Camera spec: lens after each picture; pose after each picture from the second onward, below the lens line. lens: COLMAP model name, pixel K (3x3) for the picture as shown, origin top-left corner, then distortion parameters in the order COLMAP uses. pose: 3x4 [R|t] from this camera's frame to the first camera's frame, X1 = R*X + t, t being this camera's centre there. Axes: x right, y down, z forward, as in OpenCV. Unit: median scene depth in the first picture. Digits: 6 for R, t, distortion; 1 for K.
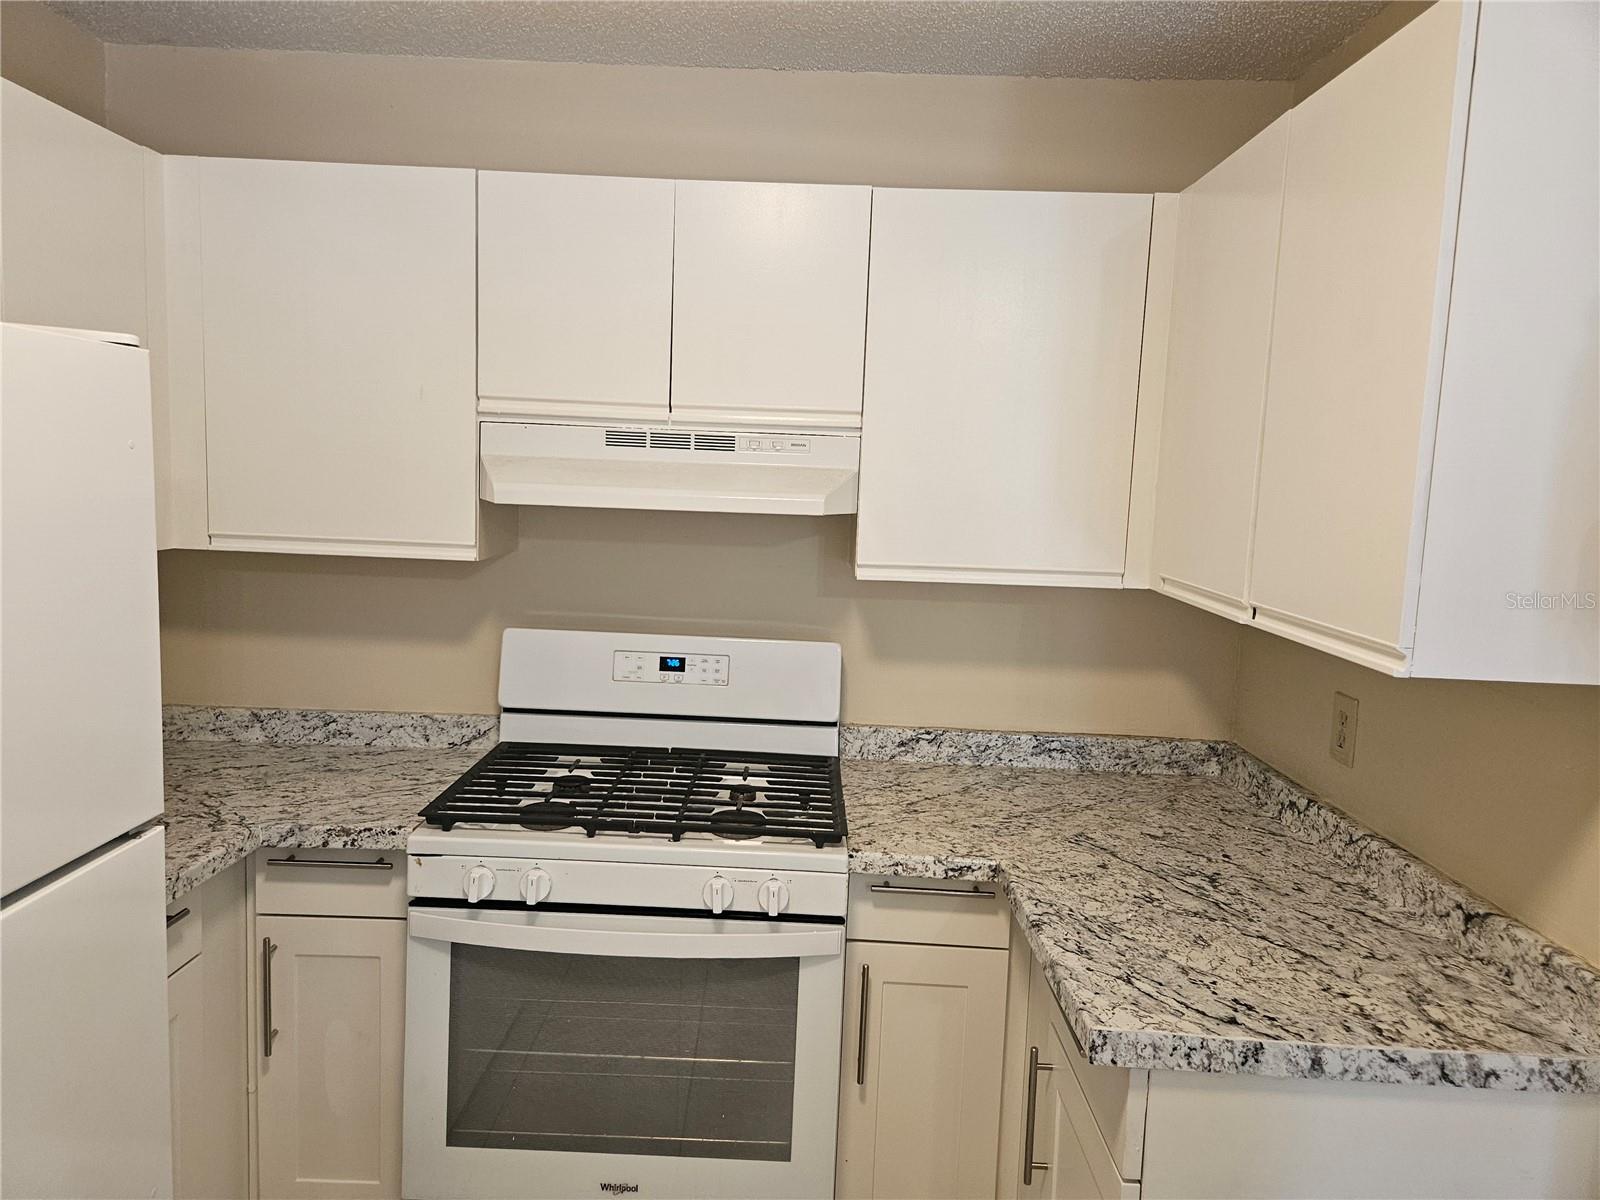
lens RADIAL K [[1074.3, 0, 781.6], [0, 1074.3, 580.3], [0, 0, 1]] dist [0.070829, -0.062646]
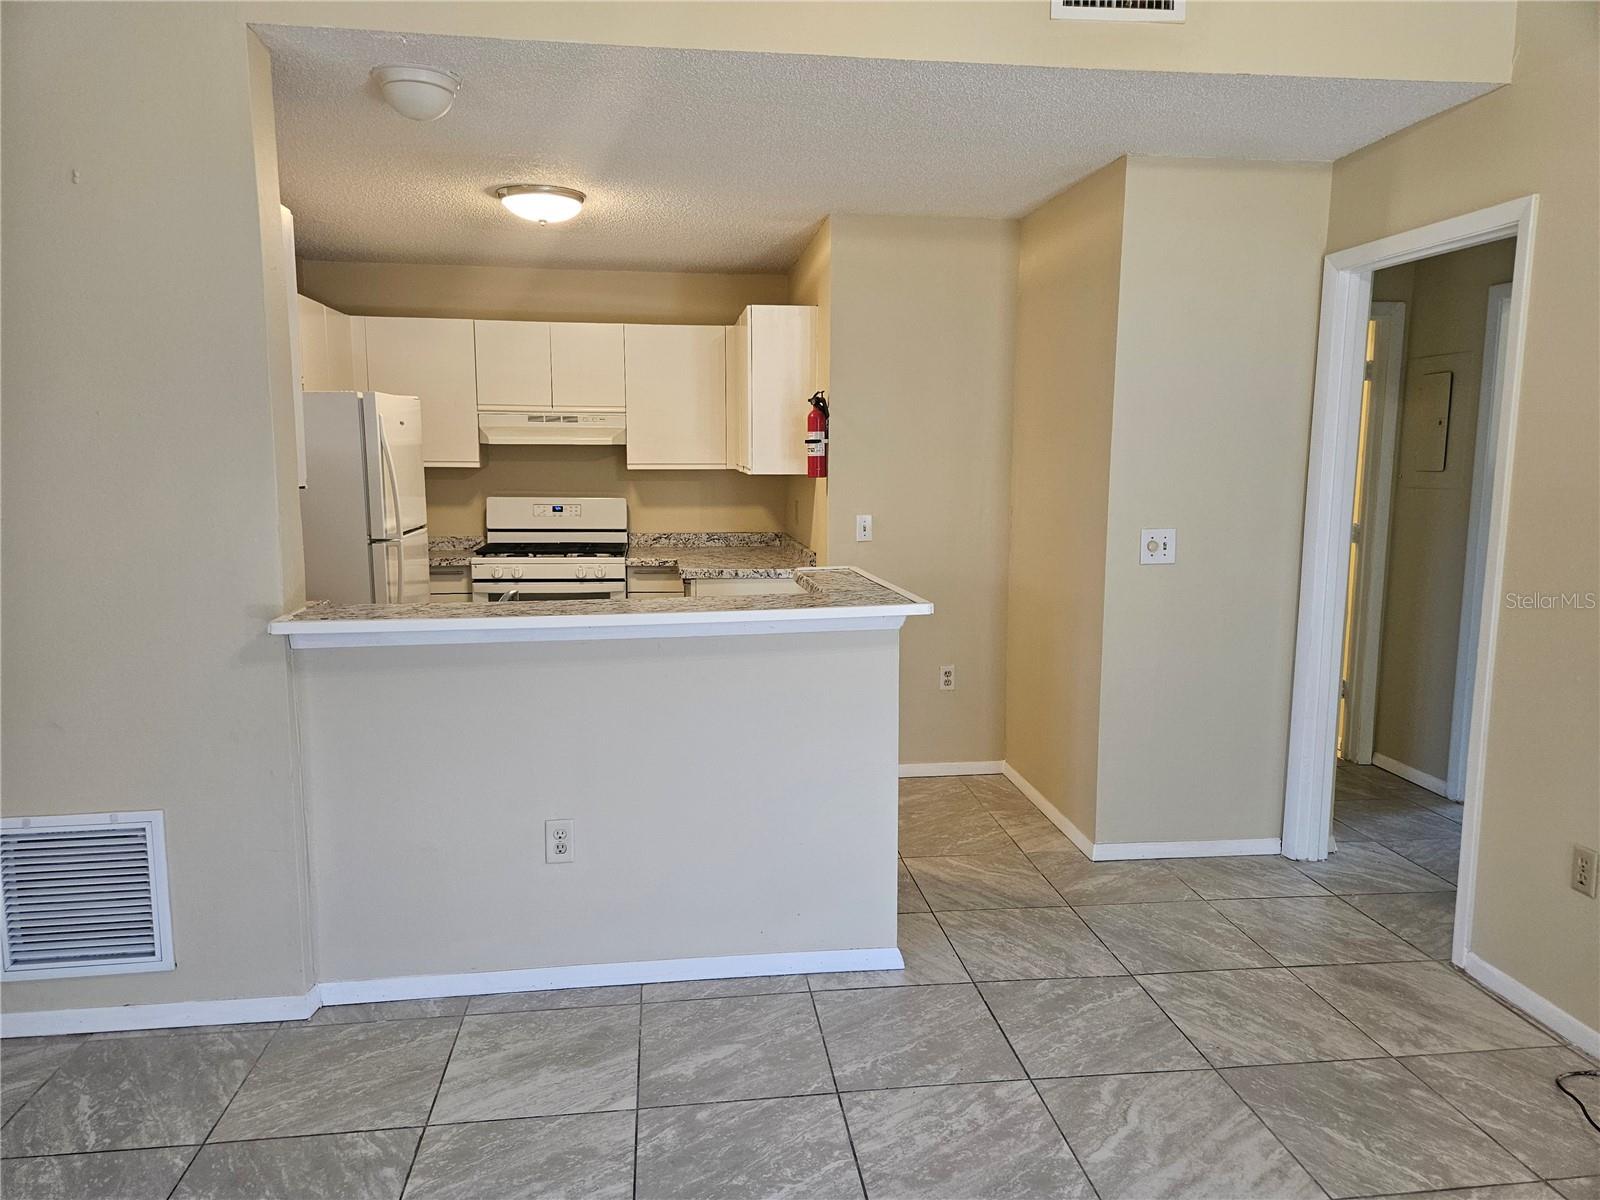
lens RADIAL K [[1072.8, 0, 800.0], [0, 1072.8, 600.0], [0, 0, 1]] dist [0.071728, -0.073450]
pose [[0.988004, -0.053921, 0.144708, 0.092027], [0.047252, 0.997674, 0.049135, 0.219132], [-0.147021, -0.041708, 0.988254, -1.779117]]
